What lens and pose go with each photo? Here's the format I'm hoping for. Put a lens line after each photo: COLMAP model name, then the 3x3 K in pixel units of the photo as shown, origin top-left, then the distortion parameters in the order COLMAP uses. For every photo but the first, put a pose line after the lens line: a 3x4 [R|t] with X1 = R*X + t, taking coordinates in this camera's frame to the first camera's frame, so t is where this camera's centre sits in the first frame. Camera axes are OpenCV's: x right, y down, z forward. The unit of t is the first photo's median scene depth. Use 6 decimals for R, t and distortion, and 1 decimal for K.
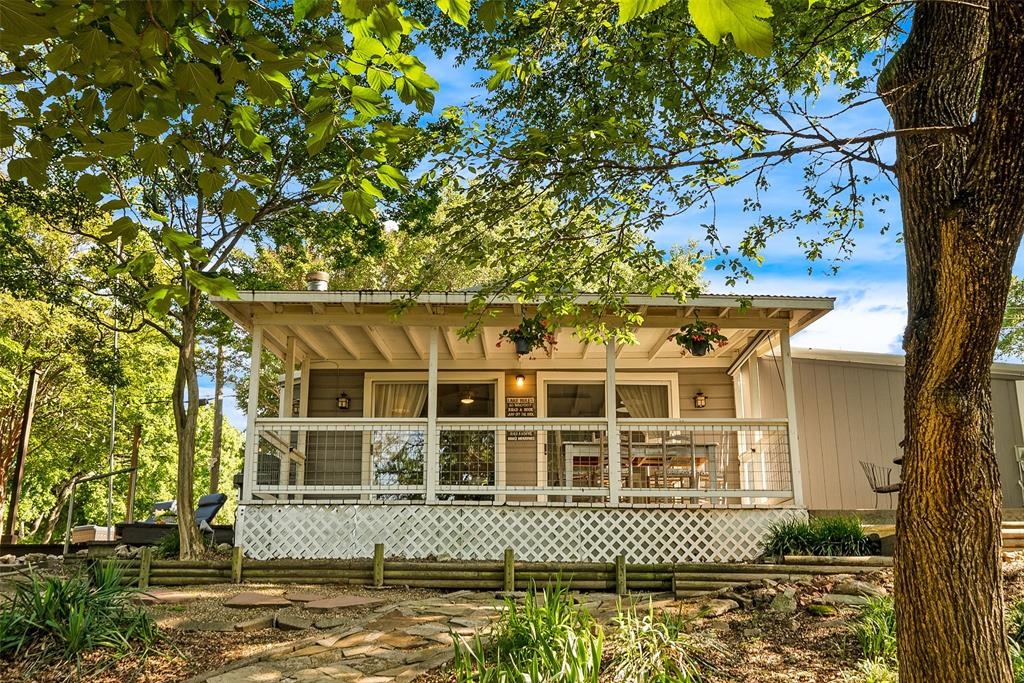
lens RADIAL K [[1093.8, 0, 511.0], [0, 1093.8, 338.6], [0, 0, 1]] dist [0.000399, 0.000000]
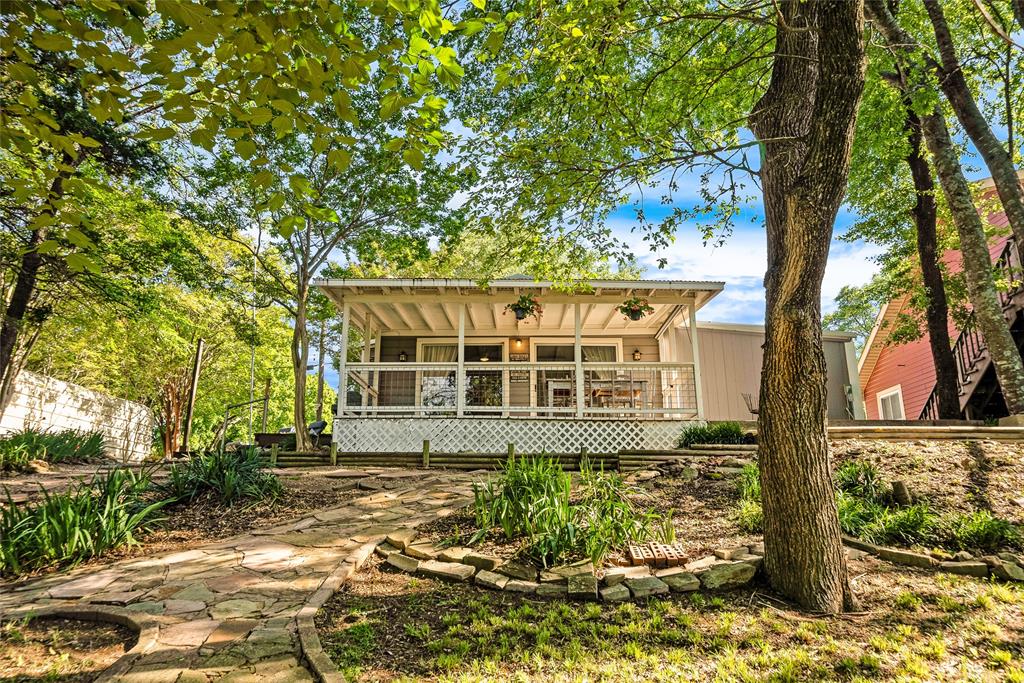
lens RADIAL K [[724.2, 0, 511.1], [0, 724.2, 342.0], [0, 0, 1]] dist [-0.001296, 0.001836]
pose [[0.999988, -0.001698, -0.004672, 0.002895], [0.001725, 0.999981, 0.005839, 0.039614], [0.004662, -0.005847, 0.999972, -0.012075]]
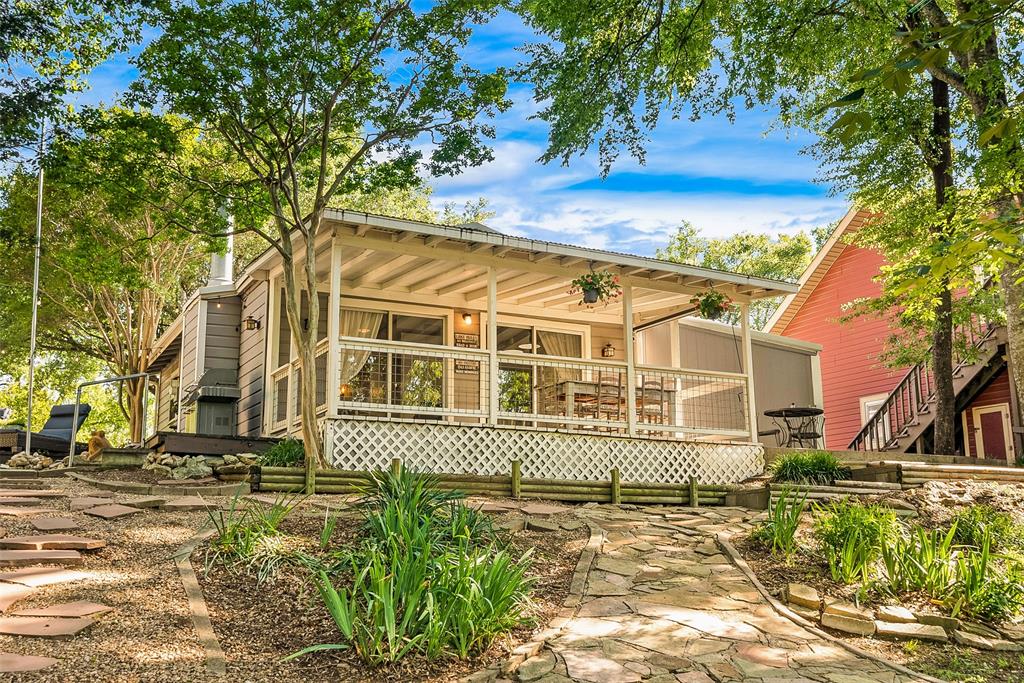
lens RADIAL K [[1093.8, 0, 509.0], [0, 1093.8, 341.2], [0, 0, 1]] dist [0.000399, 0.000000]
pose [[0.879398, 0.086725, 0.468122, -0.596396], [-0.114103, 0.993004, 0.030384, 0.028564], [-0.462212, -0.080134, 0.883142, 0.016140]]
